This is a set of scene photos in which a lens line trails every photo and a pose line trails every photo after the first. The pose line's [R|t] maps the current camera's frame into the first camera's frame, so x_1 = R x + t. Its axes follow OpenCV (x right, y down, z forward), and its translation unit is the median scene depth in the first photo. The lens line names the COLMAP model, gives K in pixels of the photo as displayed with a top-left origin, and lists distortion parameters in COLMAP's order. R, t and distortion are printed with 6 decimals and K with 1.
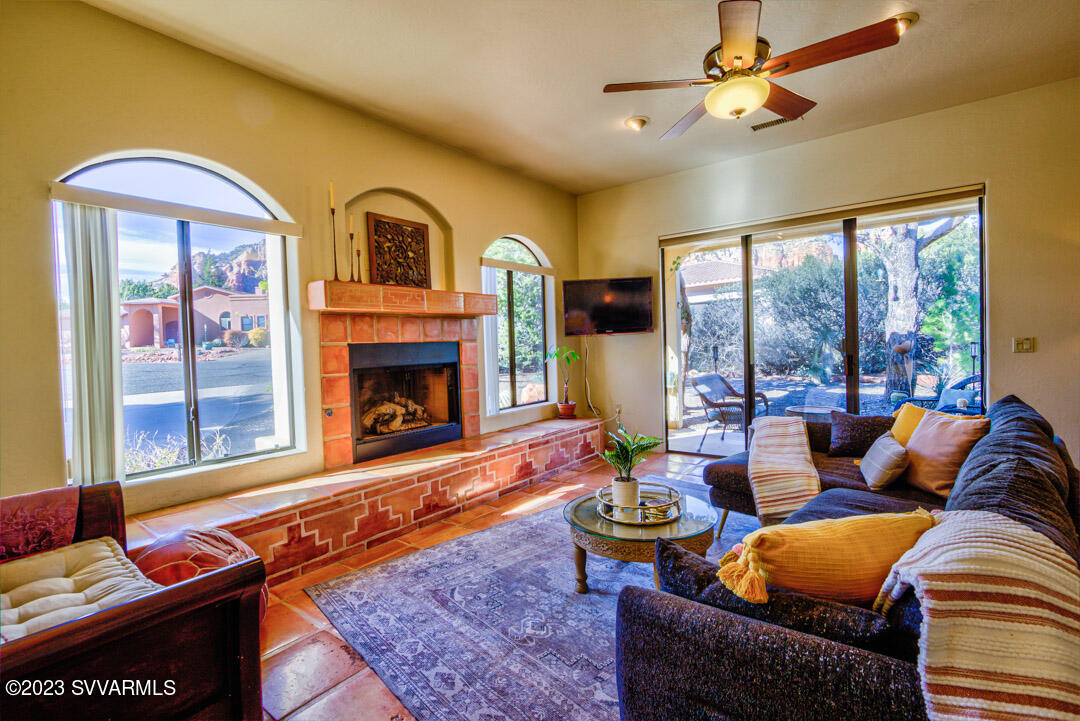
lens RADIAL K [[487.2, 0, 542.5], [0, 487.2, 355.3], [0, 0, 1]] dist [-0.008759, -0.000911]
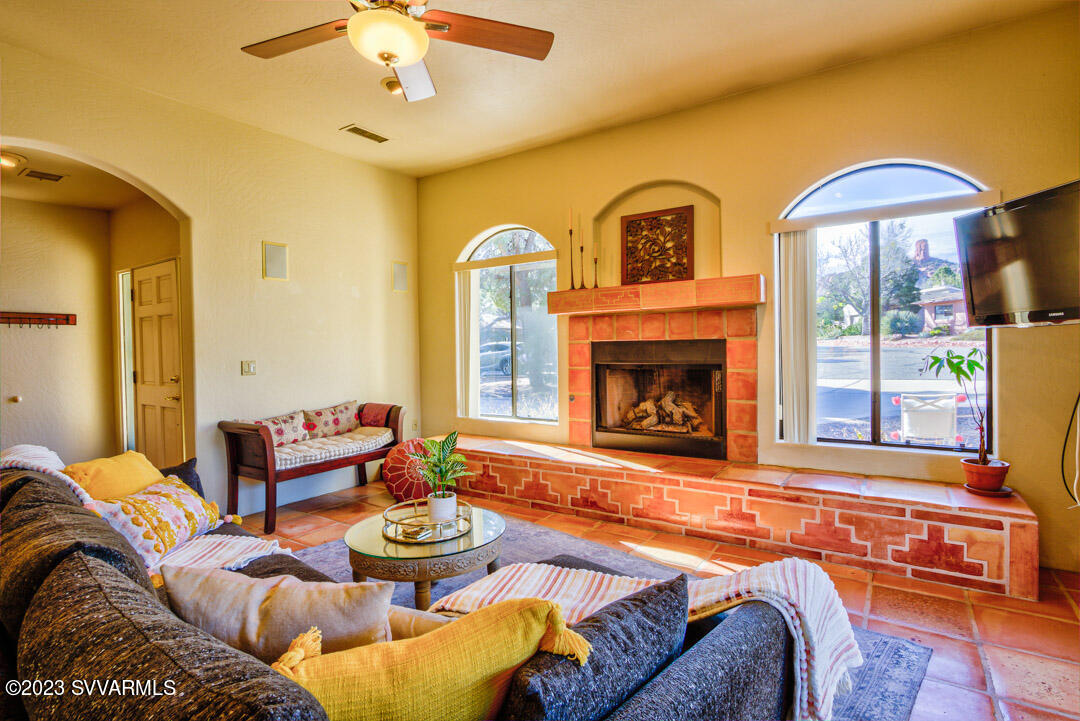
lens RADIAL K [[538.8, 0, 535.9], [0, 538.8, 354.1], [0, 0, 1]] dist [-0.015940, 0.000436]
pose [[0.054407, 0.040154, -0.997711, 0.843244], [-0.007434, 0.999180, 0.039808, -0.043193], [0.998491, 0.005251, 0.054661, 0.782338]]
